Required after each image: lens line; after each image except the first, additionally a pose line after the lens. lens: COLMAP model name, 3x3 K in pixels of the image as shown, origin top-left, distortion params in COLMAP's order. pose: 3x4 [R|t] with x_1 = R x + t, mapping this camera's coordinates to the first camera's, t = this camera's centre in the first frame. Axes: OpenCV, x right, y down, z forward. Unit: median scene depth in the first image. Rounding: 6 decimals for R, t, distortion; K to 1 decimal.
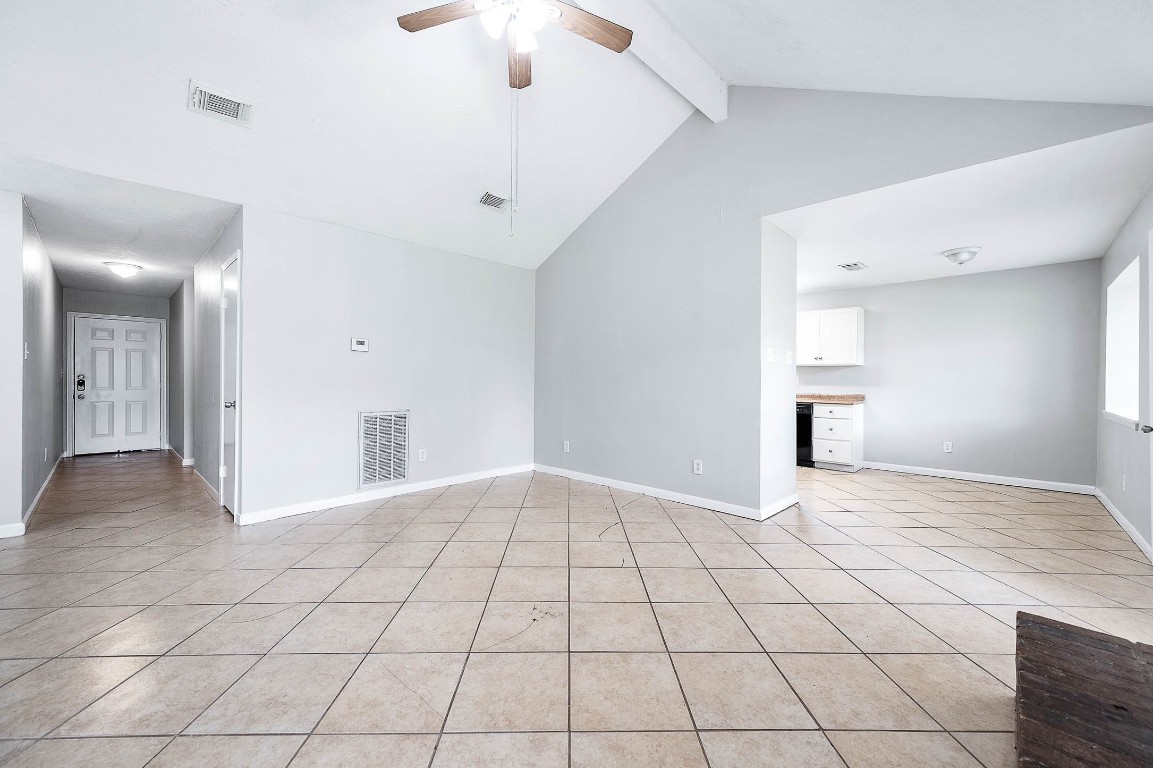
lens RADIAL K [[453.3, 0, 575.1], [0, 453.3, 381.4], [0, 0, 1]] dist [0.012137, 0.000149]
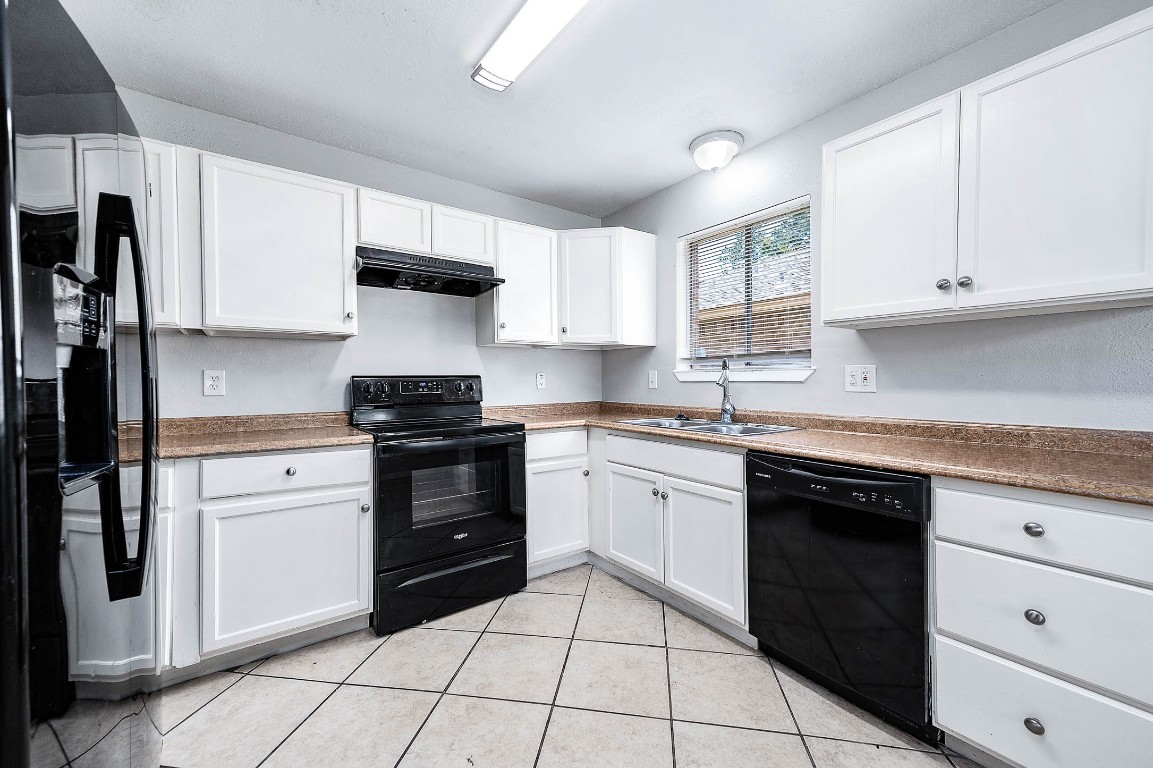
lens RADIAL K [[453.3, 0, 577.5], [0, 453.3, 386.4], [0, 0, 1]] dist [0.012137, 0.000149]
pose [[0.985221, -0.013343, -0.170770, 0.388711], [0.015665, 0.999802, 0.012255, -0.001863], [0.170572, -0.014749, 0.985235, 0.746063]]
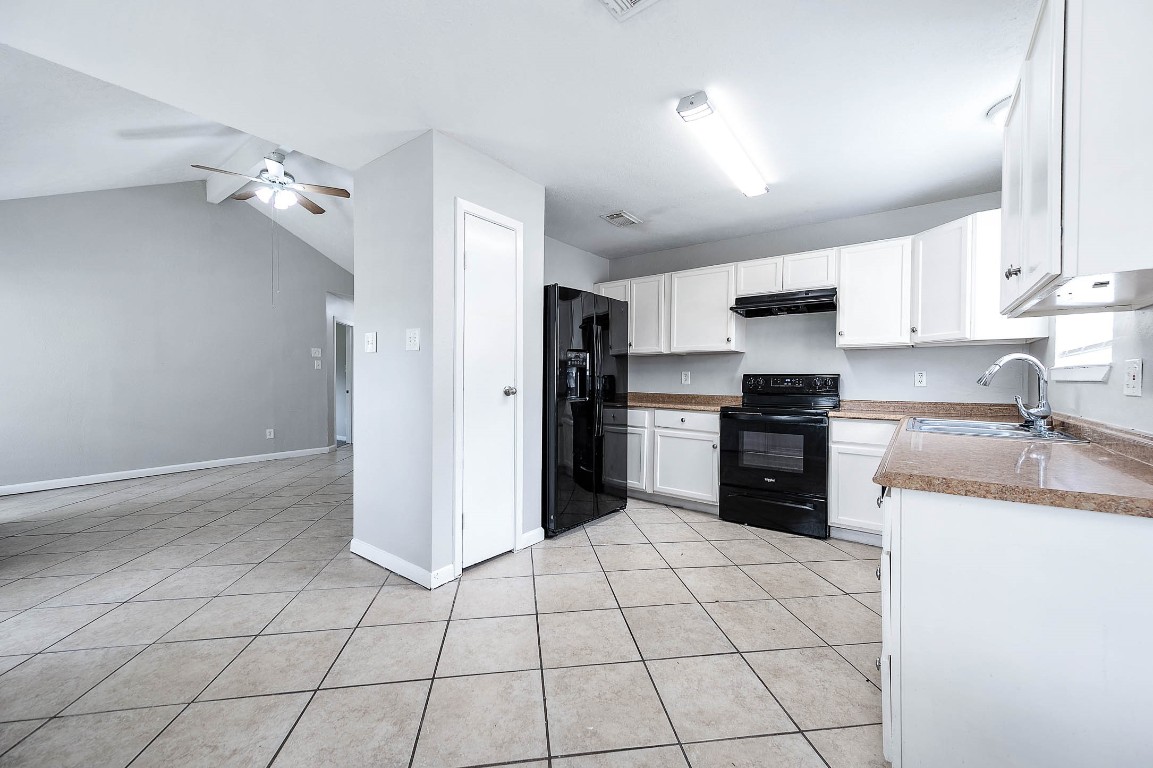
lens RADIAL K [[453.3, 0, 573.3], [0, 453.3, 380.1], [0, 0, 1]] dist [0.012137, 0.000149]
pose [[0.112881, -0.004736, -0.993597, 0.762445], [-0.004511, 0.999976, -0.005279, 0.003874], [0.993598, 0.005078, 0.112857, 0.787750]]
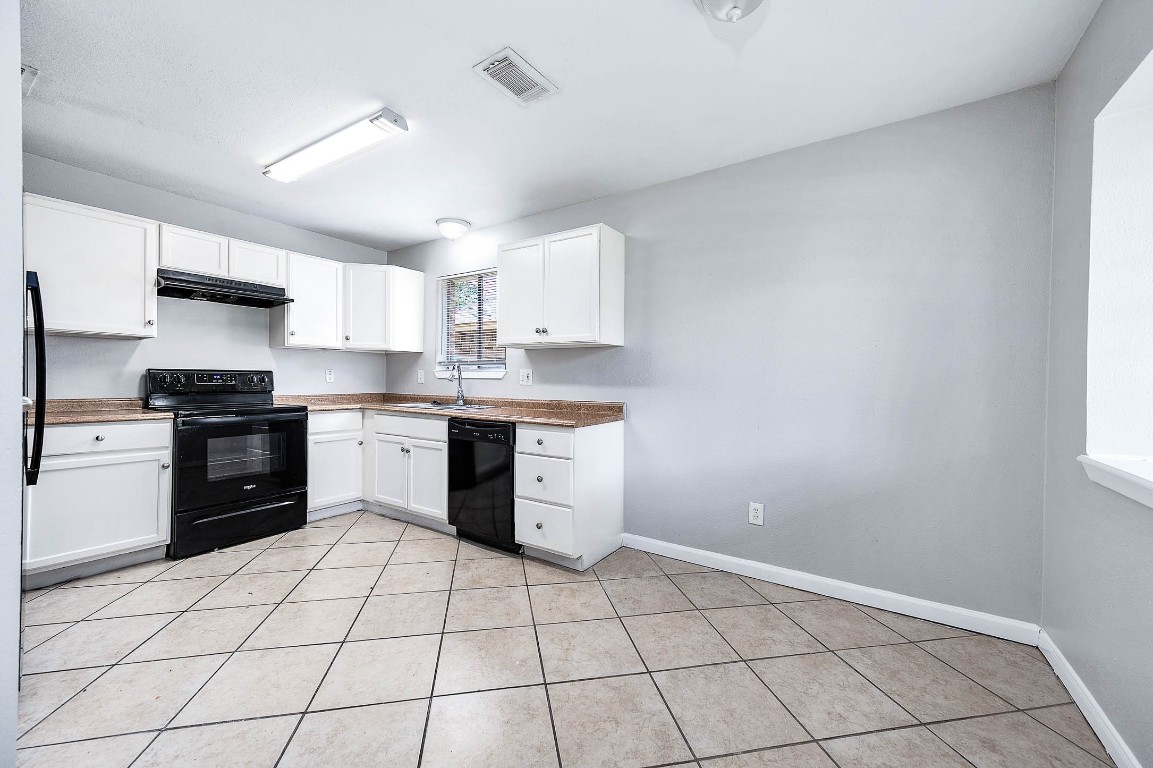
lens RADIAL K [[453.3, 0, 578.8], [0, 453.3, 379.1], [0, 0, 1]] dist [0.012137, 0.000149]
pose [[0.983718, -0.000932, 0.179716, 0.502671], [0.000640, 0.999998, 0.001678, 0.001422], [-0.179717, -0.001536, 0.983717, 0.520571]]
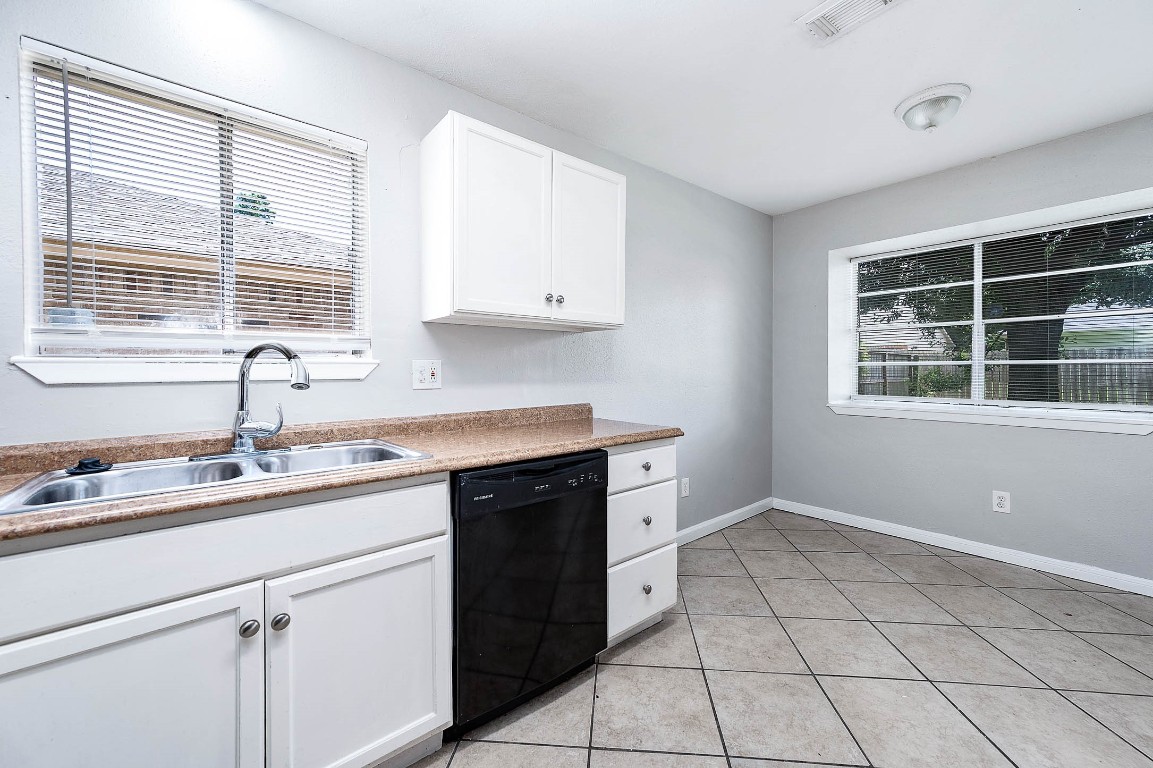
lens RADIAL K [[453.3, 0, 579.4], [0, 453.3, 372.5], [0, 0, 1]] dist [0.012137, 0.000149]
pose [[0.107300, -0.013026, 0.994141, 0.233172], [0.013859, 0.999837, 0.011604, -0.004009], [-0.994130, 0.012532, 0.107463, 0.983264]]
